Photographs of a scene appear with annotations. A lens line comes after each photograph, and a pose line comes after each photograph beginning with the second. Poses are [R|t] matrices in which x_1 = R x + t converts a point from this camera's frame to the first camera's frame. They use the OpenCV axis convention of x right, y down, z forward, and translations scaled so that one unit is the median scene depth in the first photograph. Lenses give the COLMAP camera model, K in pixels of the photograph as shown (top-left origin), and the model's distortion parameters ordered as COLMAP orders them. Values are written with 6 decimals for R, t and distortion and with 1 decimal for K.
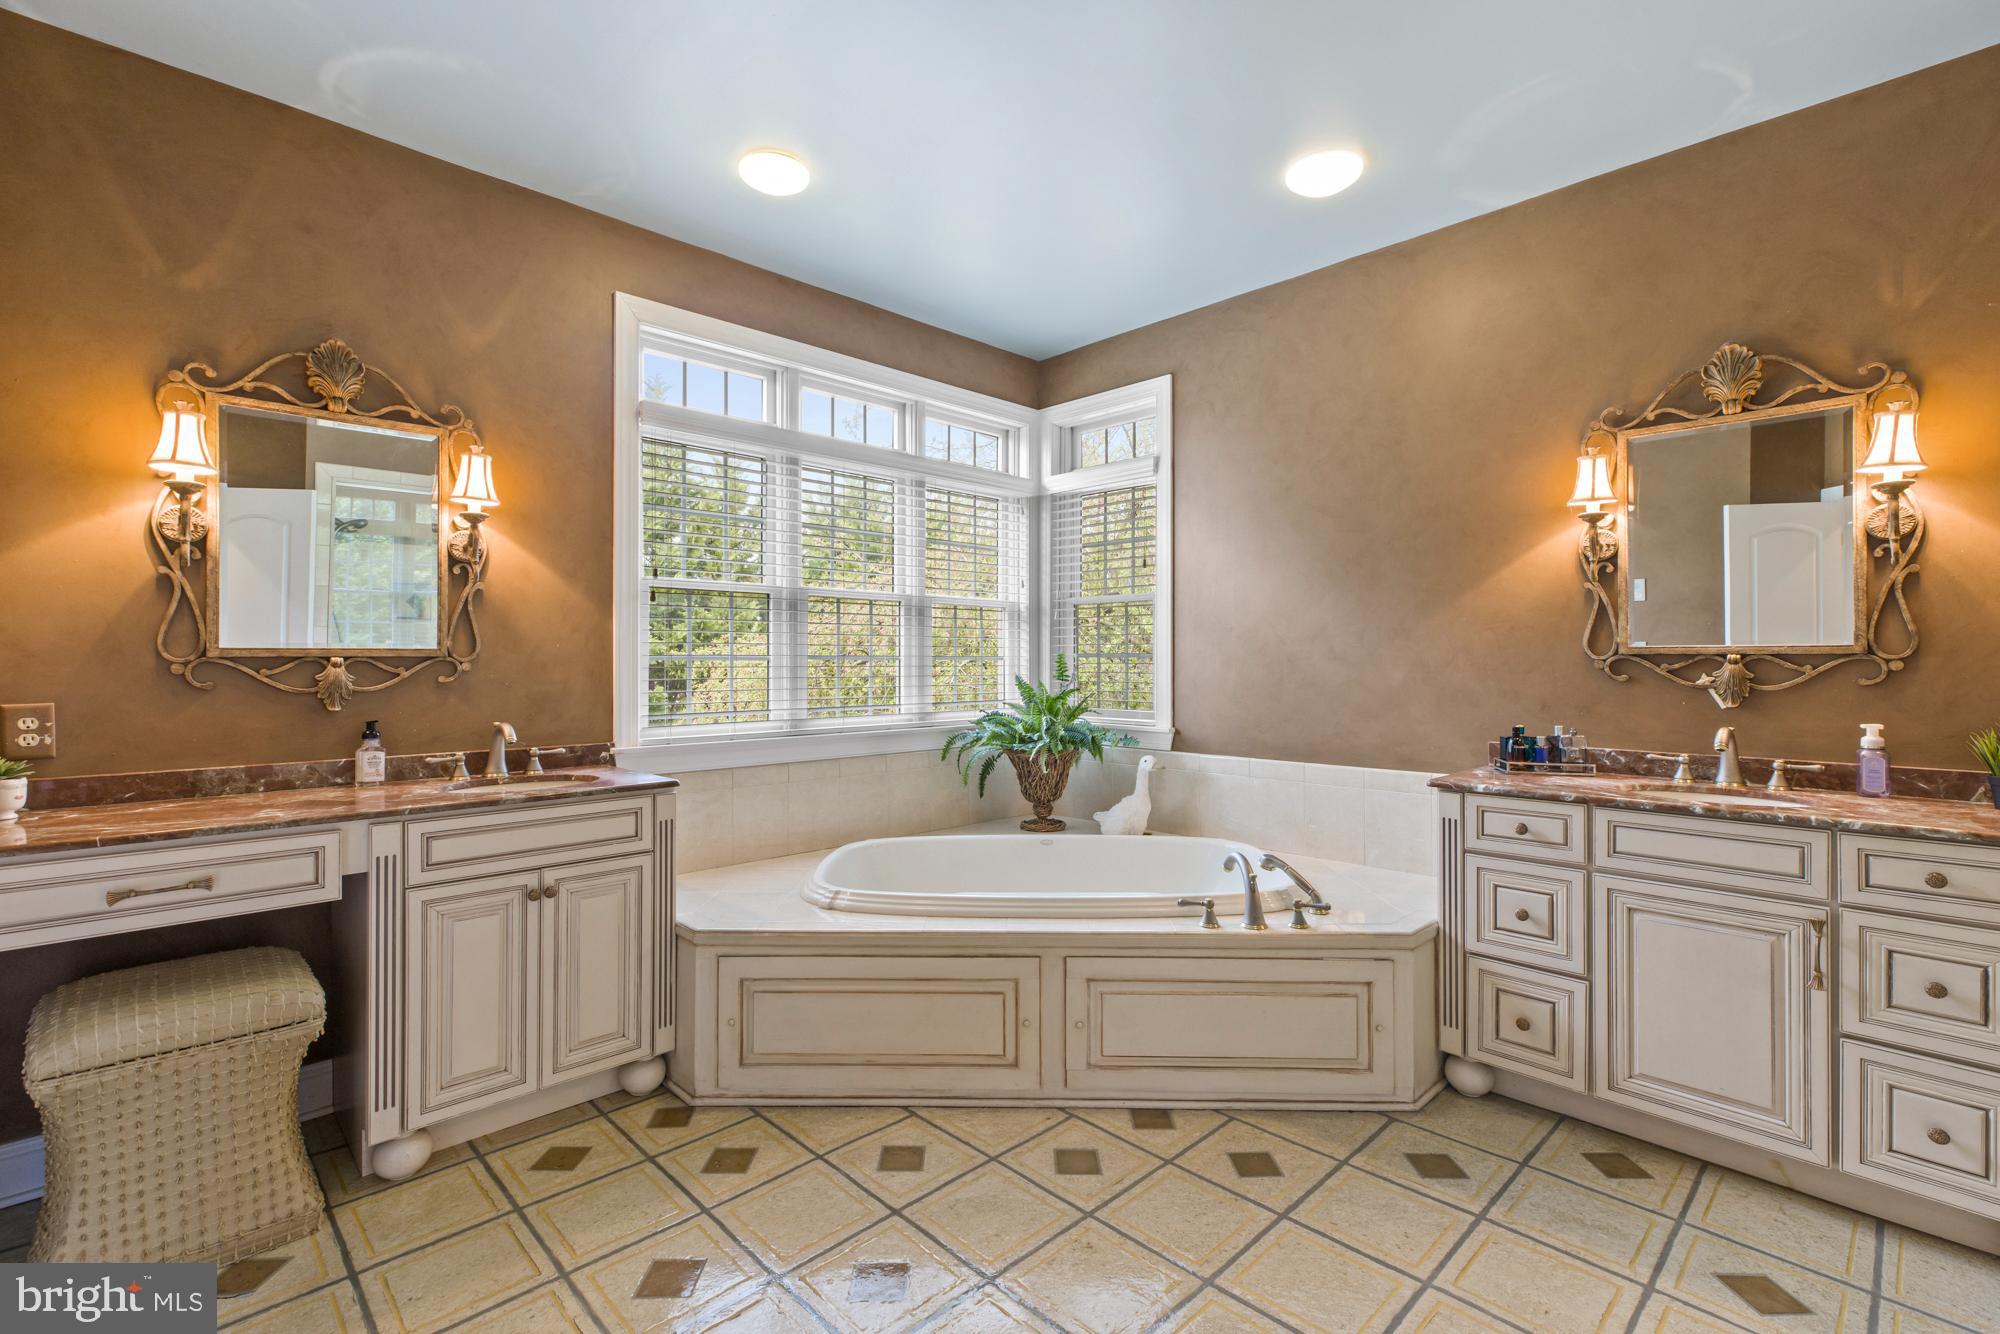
lens RADIAL K [[898.7, 0, 997.2], [0, 898.7, 658.5], [0, 0, 1]] dist [0.009131, 0.000486]
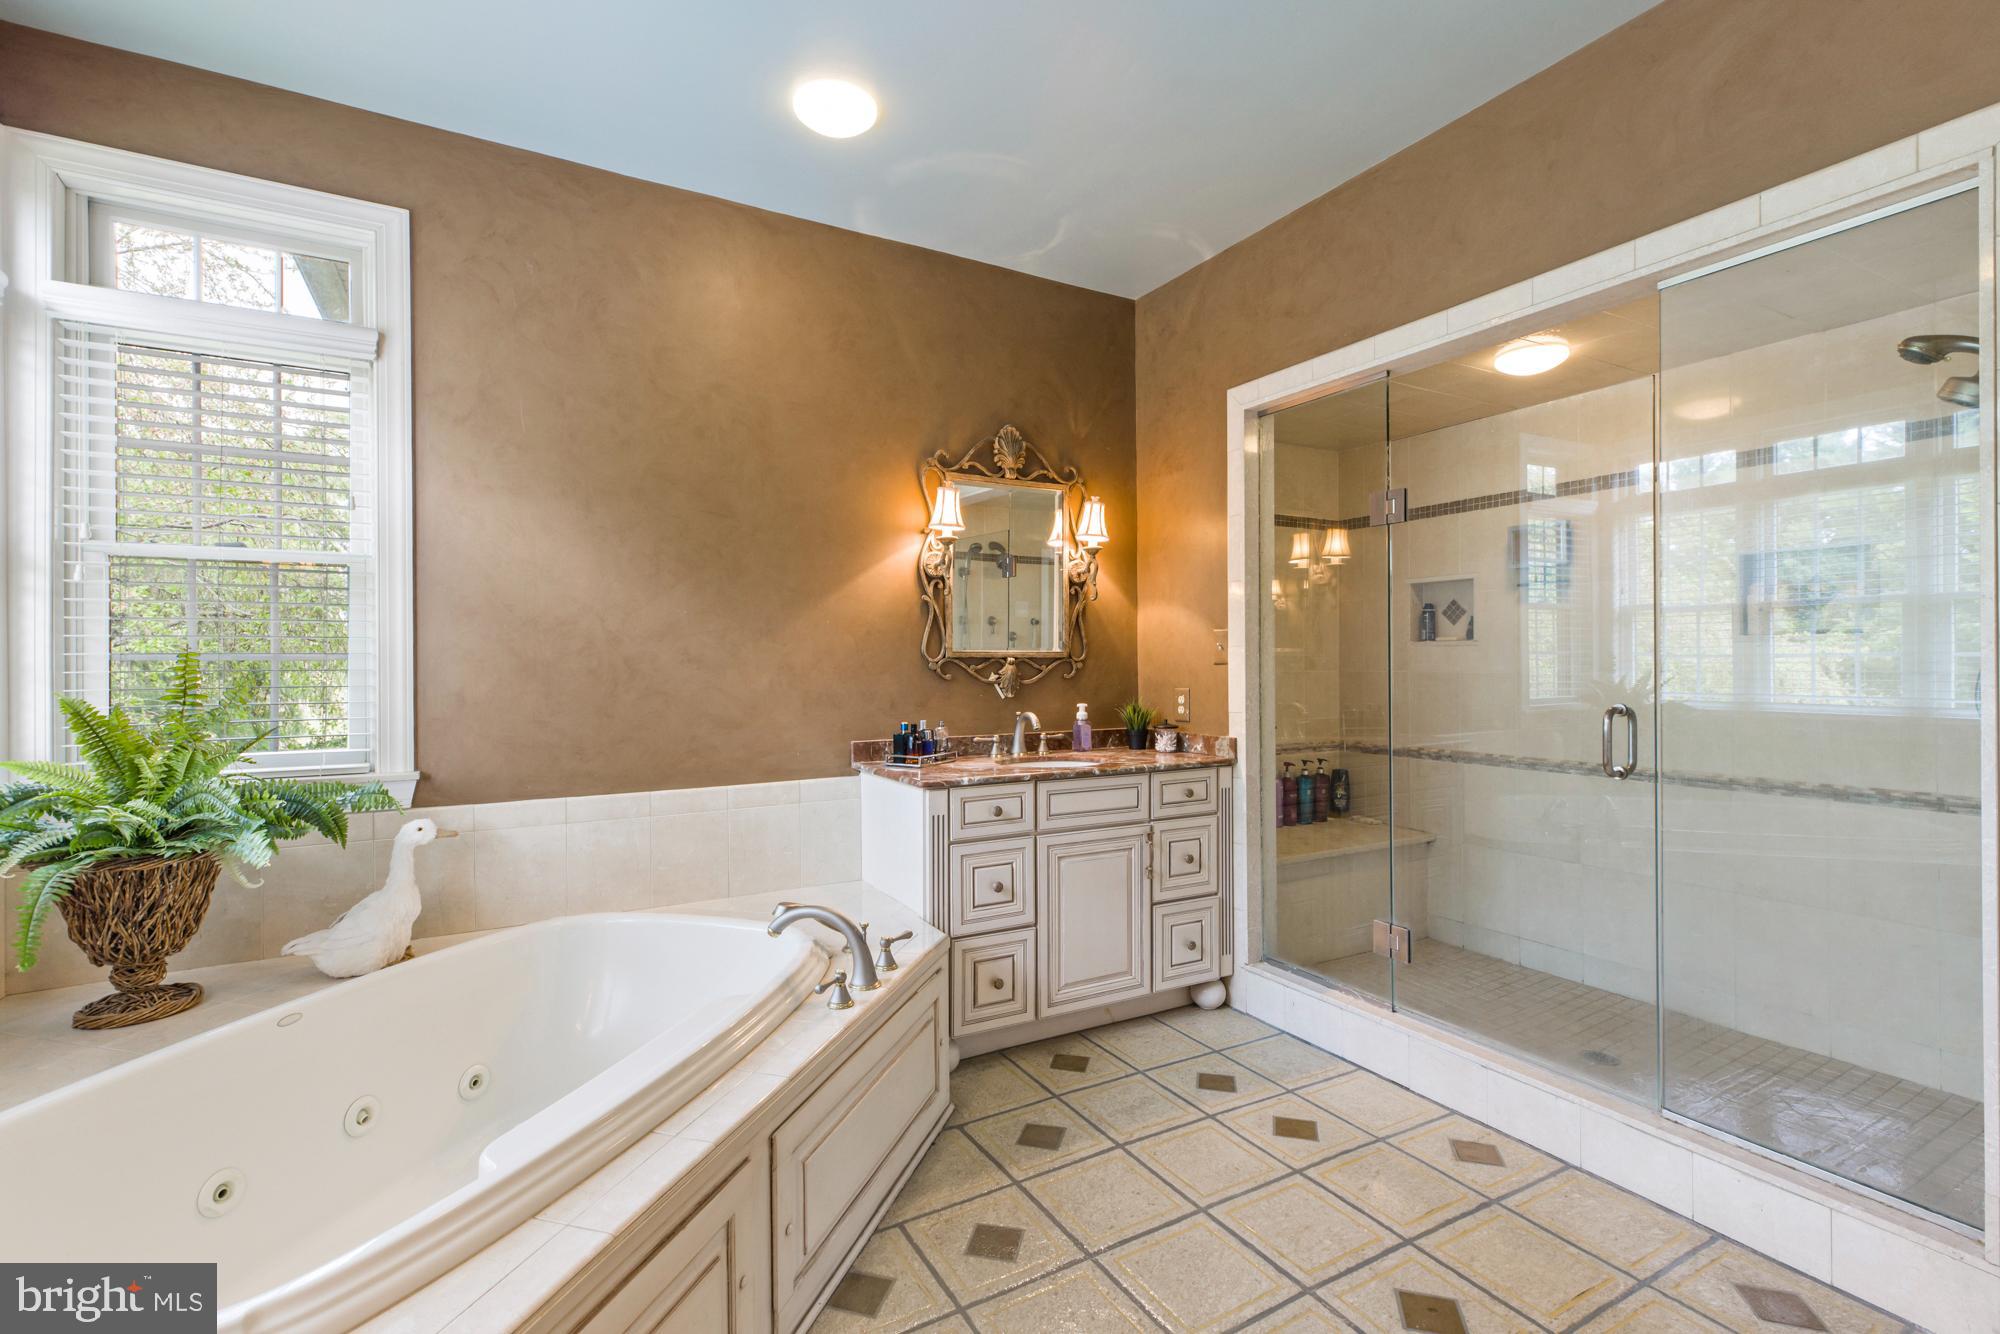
lens RADIAL K [[898.7, 0, 998.2], [0, 898.7, 663.5], [0, 0, 1]] dist [0.009131, 0.000486]
pose [[0.254656, -0.000922, 0.967031, -0.510598], [0.003269, 0.999995, 0.000092, 0.003866], [-0.967026, 0.003138, 0.254658, 0.716633]]
